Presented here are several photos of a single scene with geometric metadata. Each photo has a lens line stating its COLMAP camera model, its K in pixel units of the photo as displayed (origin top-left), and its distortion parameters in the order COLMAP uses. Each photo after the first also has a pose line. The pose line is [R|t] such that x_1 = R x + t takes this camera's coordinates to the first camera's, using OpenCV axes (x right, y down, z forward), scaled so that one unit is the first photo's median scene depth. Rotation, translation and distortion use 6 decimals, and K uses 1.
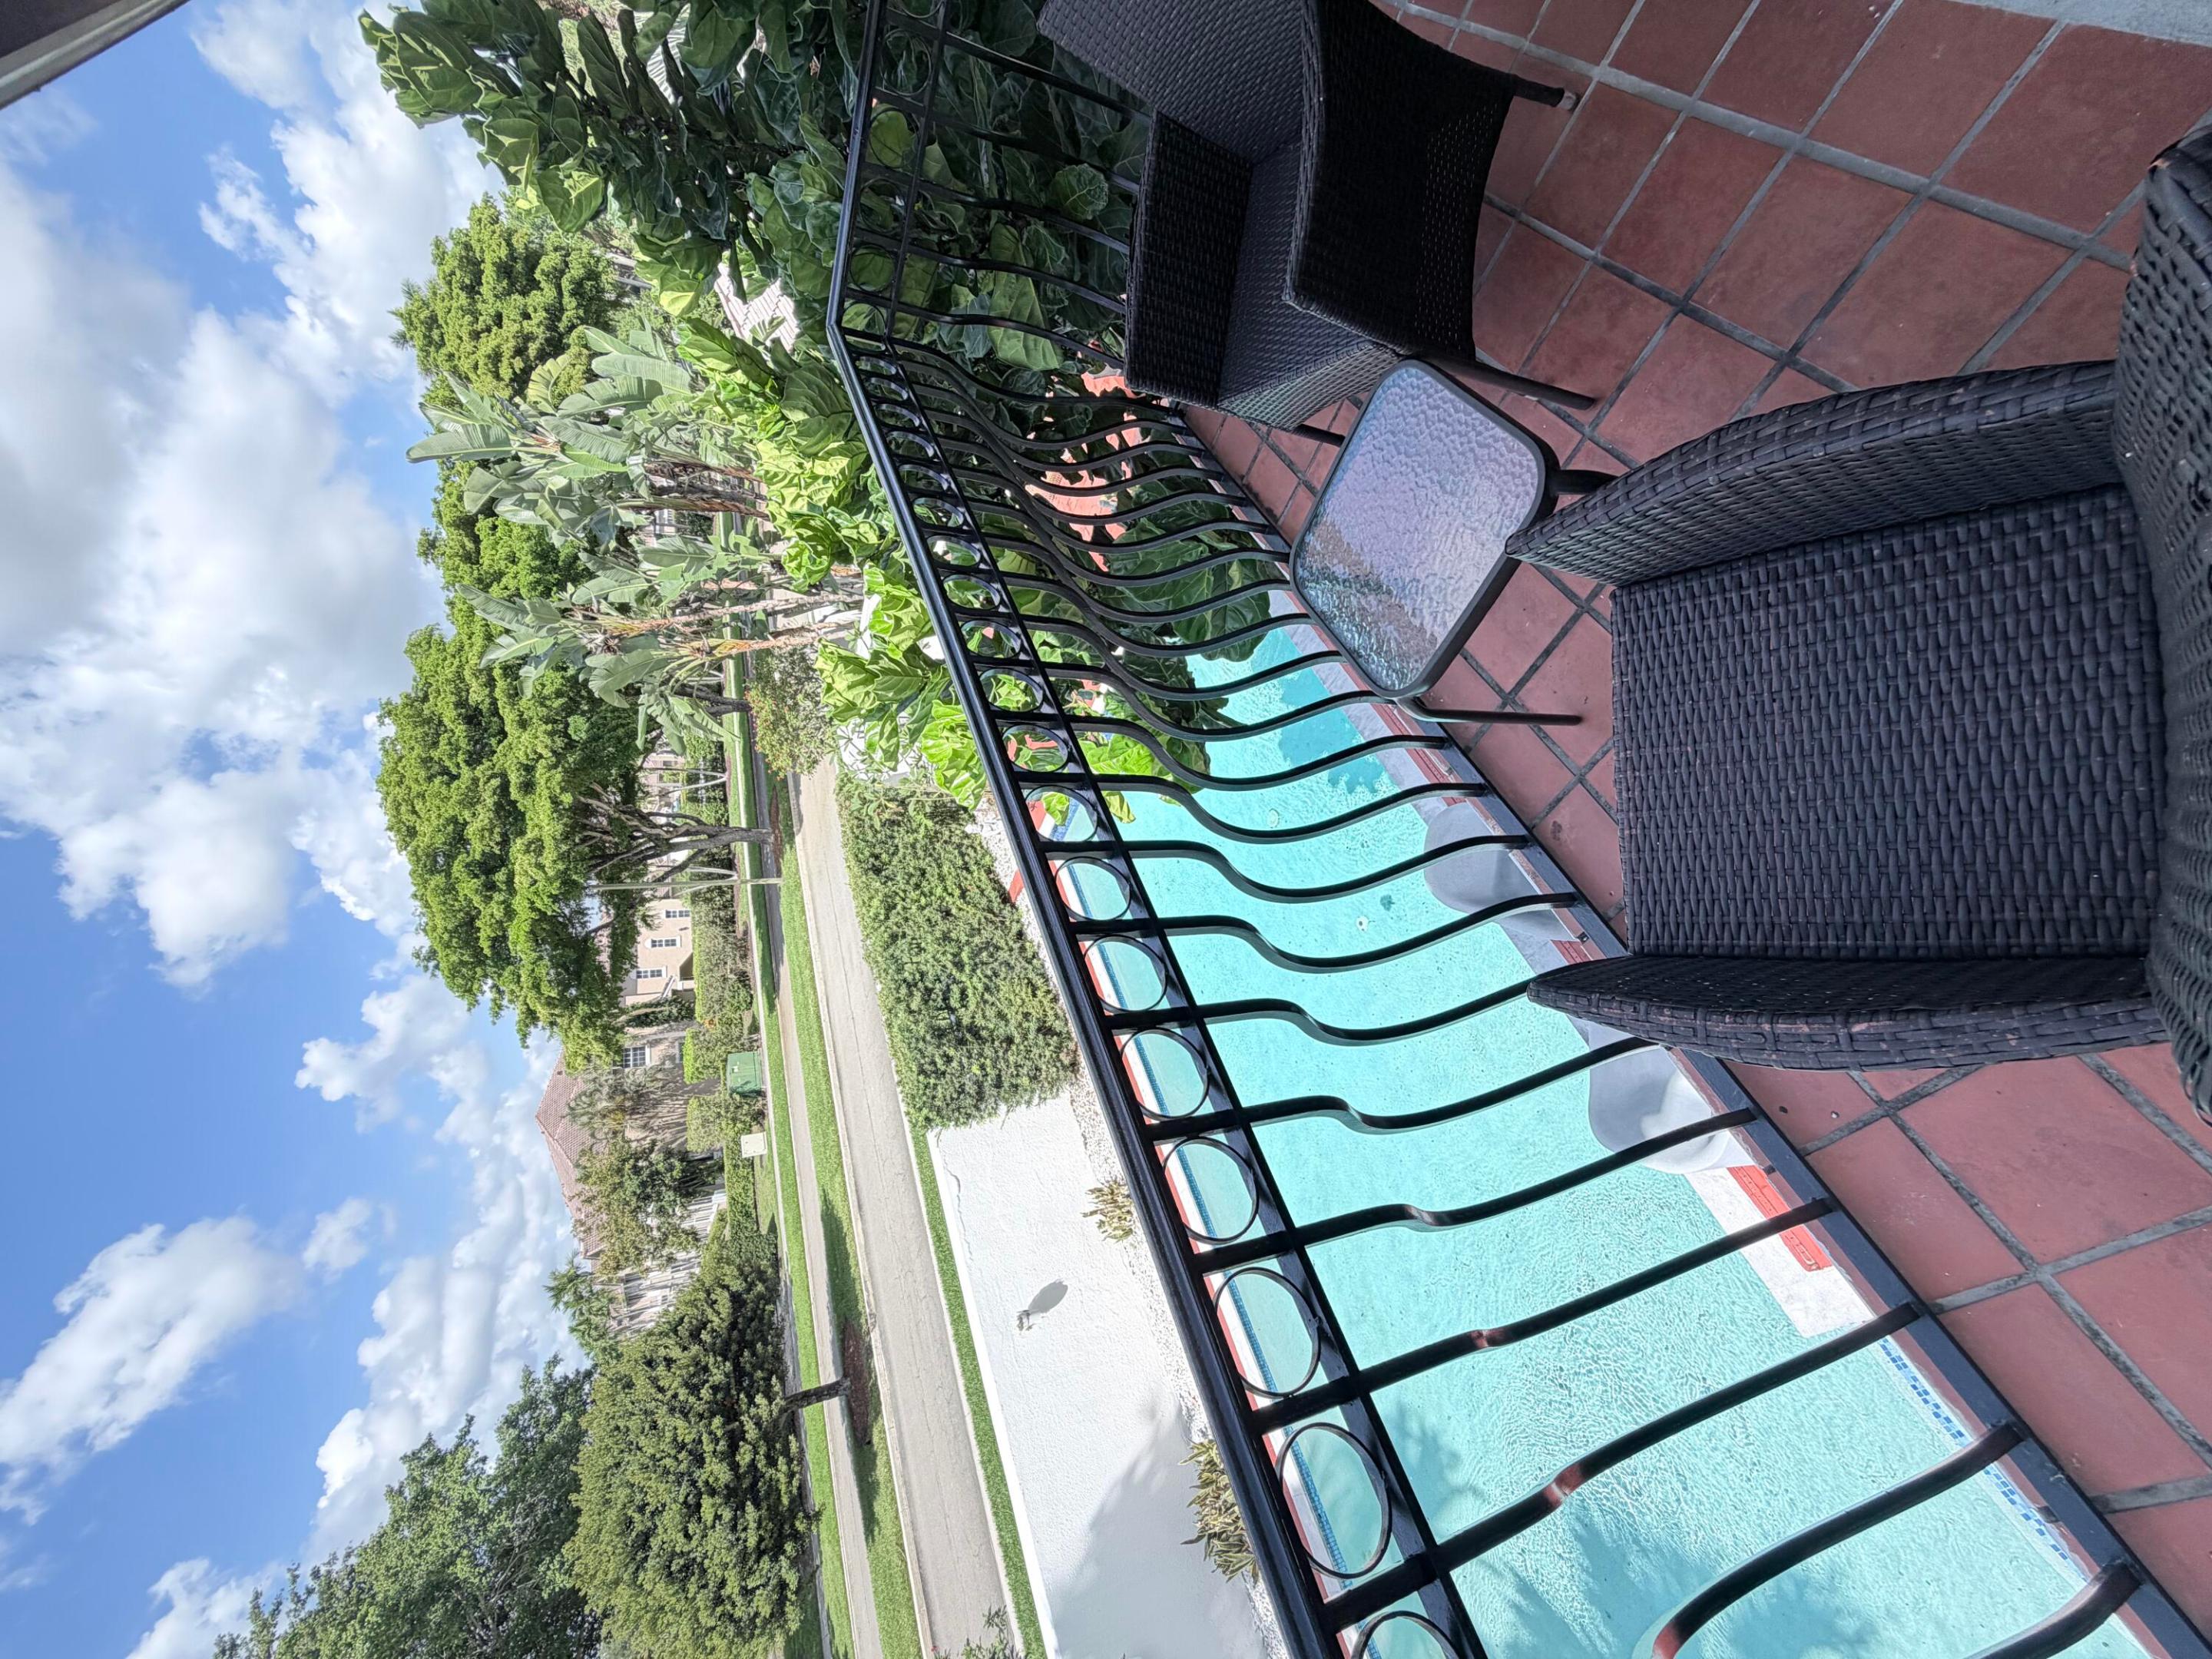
lens RADIAL K [[882.4, 0, 1098.0], [0, 882.4, 830.8], [0, 0, 1]] dist [0.000720, -0.000119]
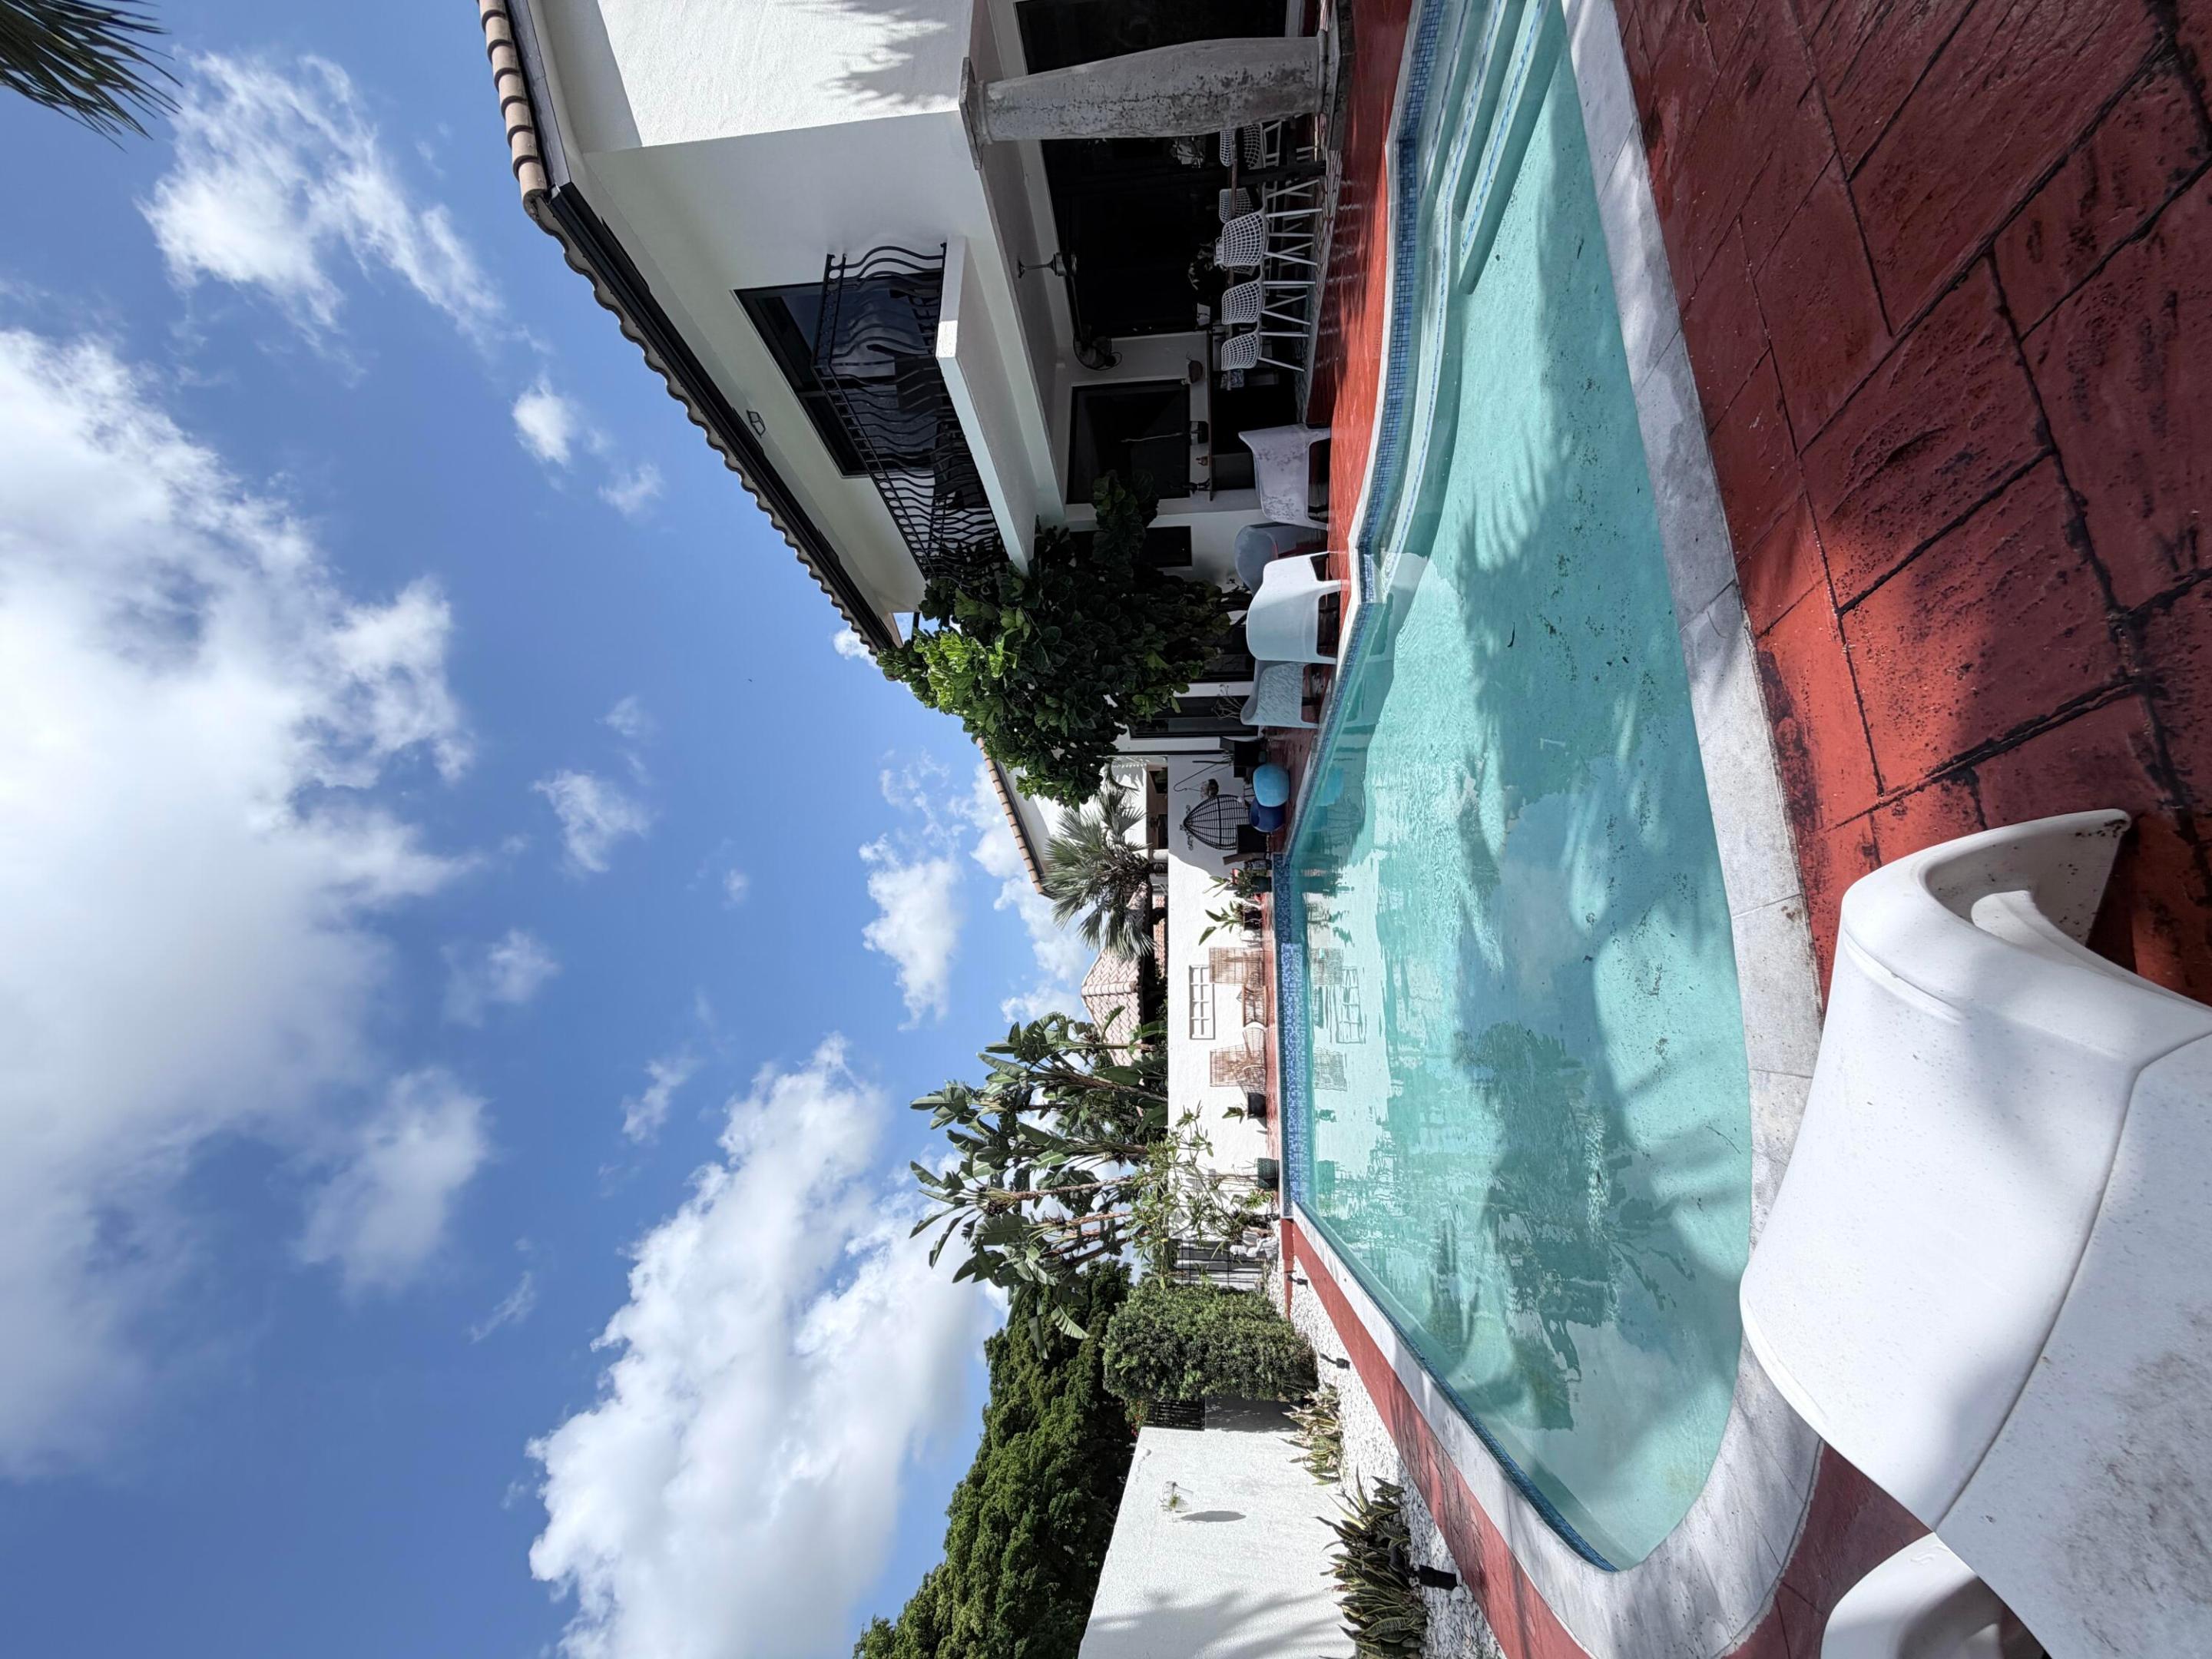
lens RADIAL K [[882.4, 0, 1106.5], [0, 882.4, 833.9], [0, 0, 1]] dist [0.000720, -0.000119]
pose [[0.855145, -0.416892, -0.308103, 0.141853], [-0.113972, 0.428607, -0.896274, 0.420408], [0.505704, 0.801559, 0.319007, 0.117556]]
